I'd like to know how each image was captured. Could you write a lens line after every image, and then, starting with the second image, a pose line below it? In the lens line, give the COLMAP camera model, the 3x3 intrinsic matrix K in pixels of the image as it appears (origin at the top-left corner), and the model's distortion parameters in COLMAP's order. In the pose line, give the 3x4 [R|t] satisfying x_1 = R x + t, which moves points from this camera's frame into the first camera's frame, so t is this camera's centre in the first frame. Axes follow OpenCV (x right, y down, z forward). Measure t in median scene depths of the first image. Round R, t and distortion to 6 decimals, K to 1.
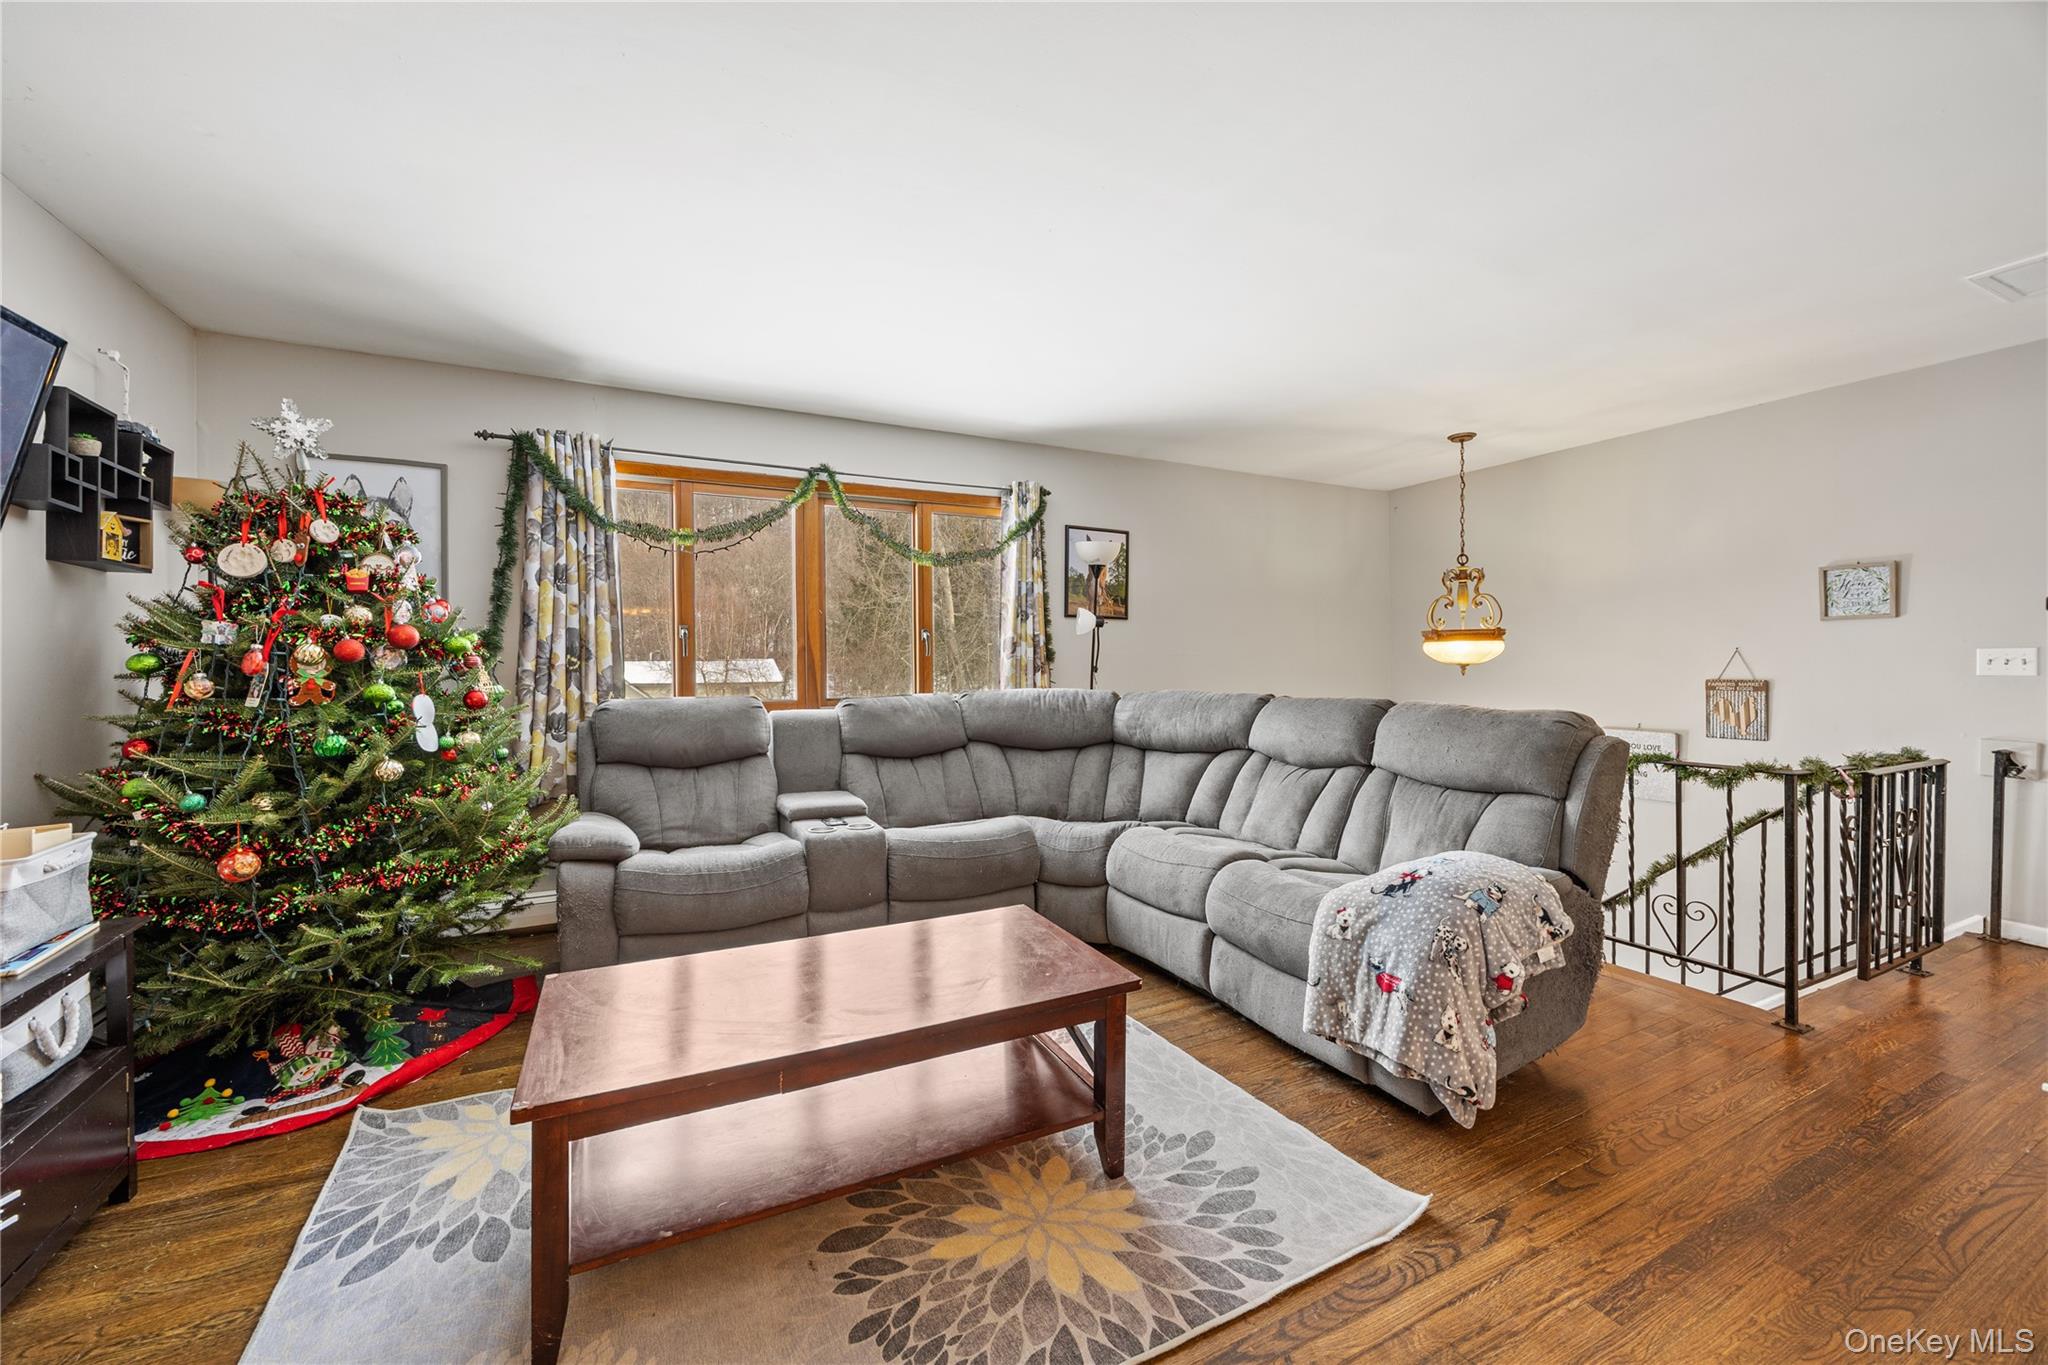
lens RADIAL K [[797.4, 0, 1020.3], [0, 797.4, 667.8], [0, 0, 1]] dist [-0.001550, -0.000098]
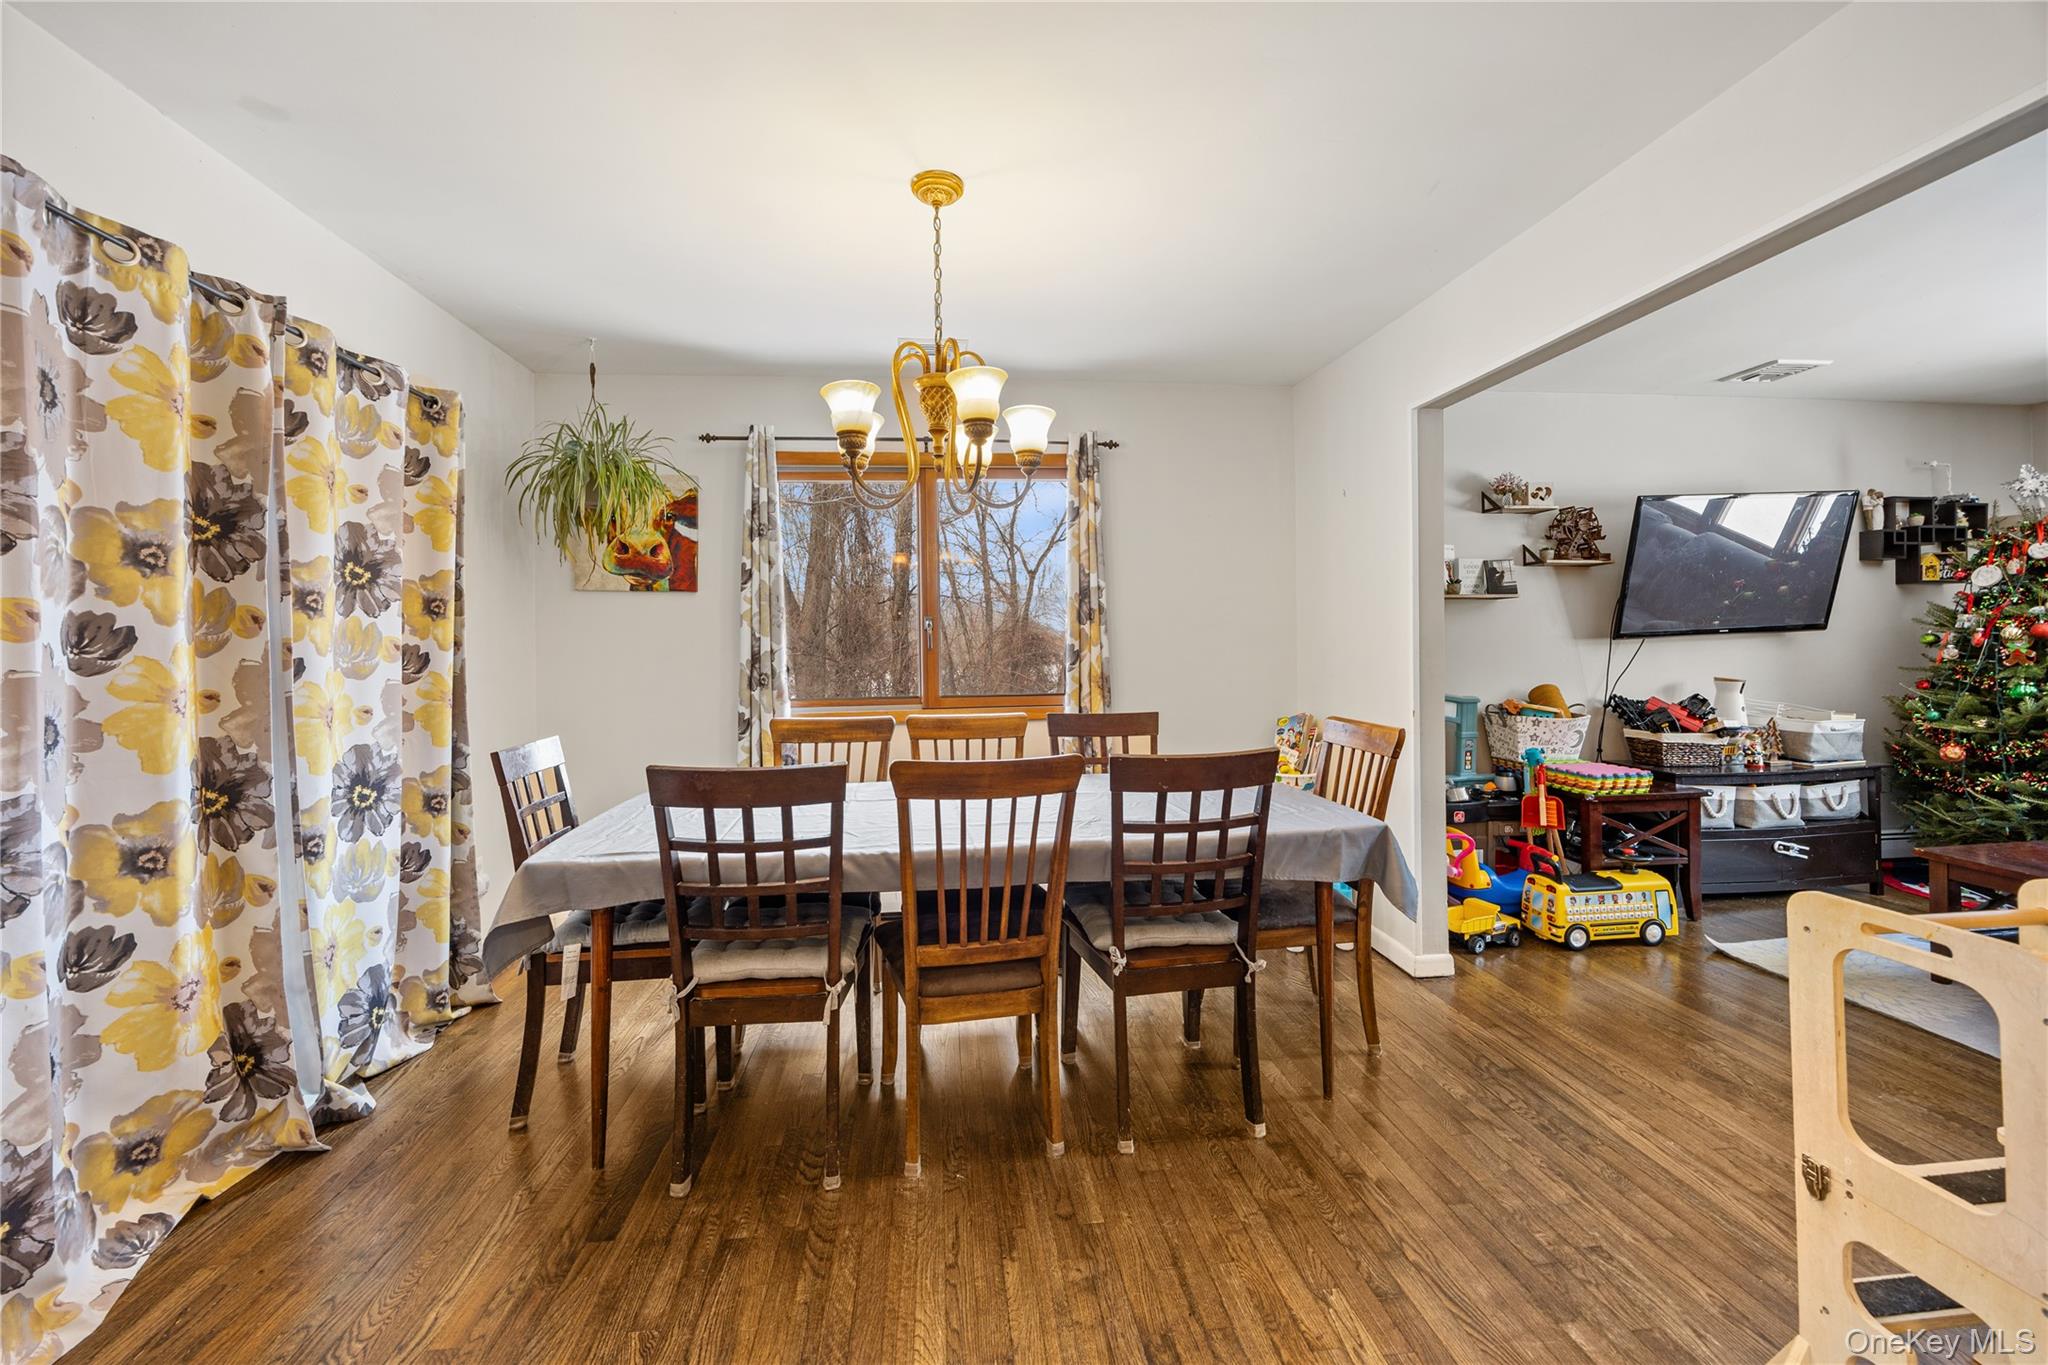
lens RADIAL K [[797.4, 0, 1021.6], [0, 797.4, 640.6], [0, 0, 1]] dist [-0.001550, -0.000098]
pose [[-0.342013, 0.000755, -0.939695, 1.276131], [0.006163, 0.999980, -0.001439, -0.012219], [0.939675, -0.006283, -0.342011, -0.314875]]
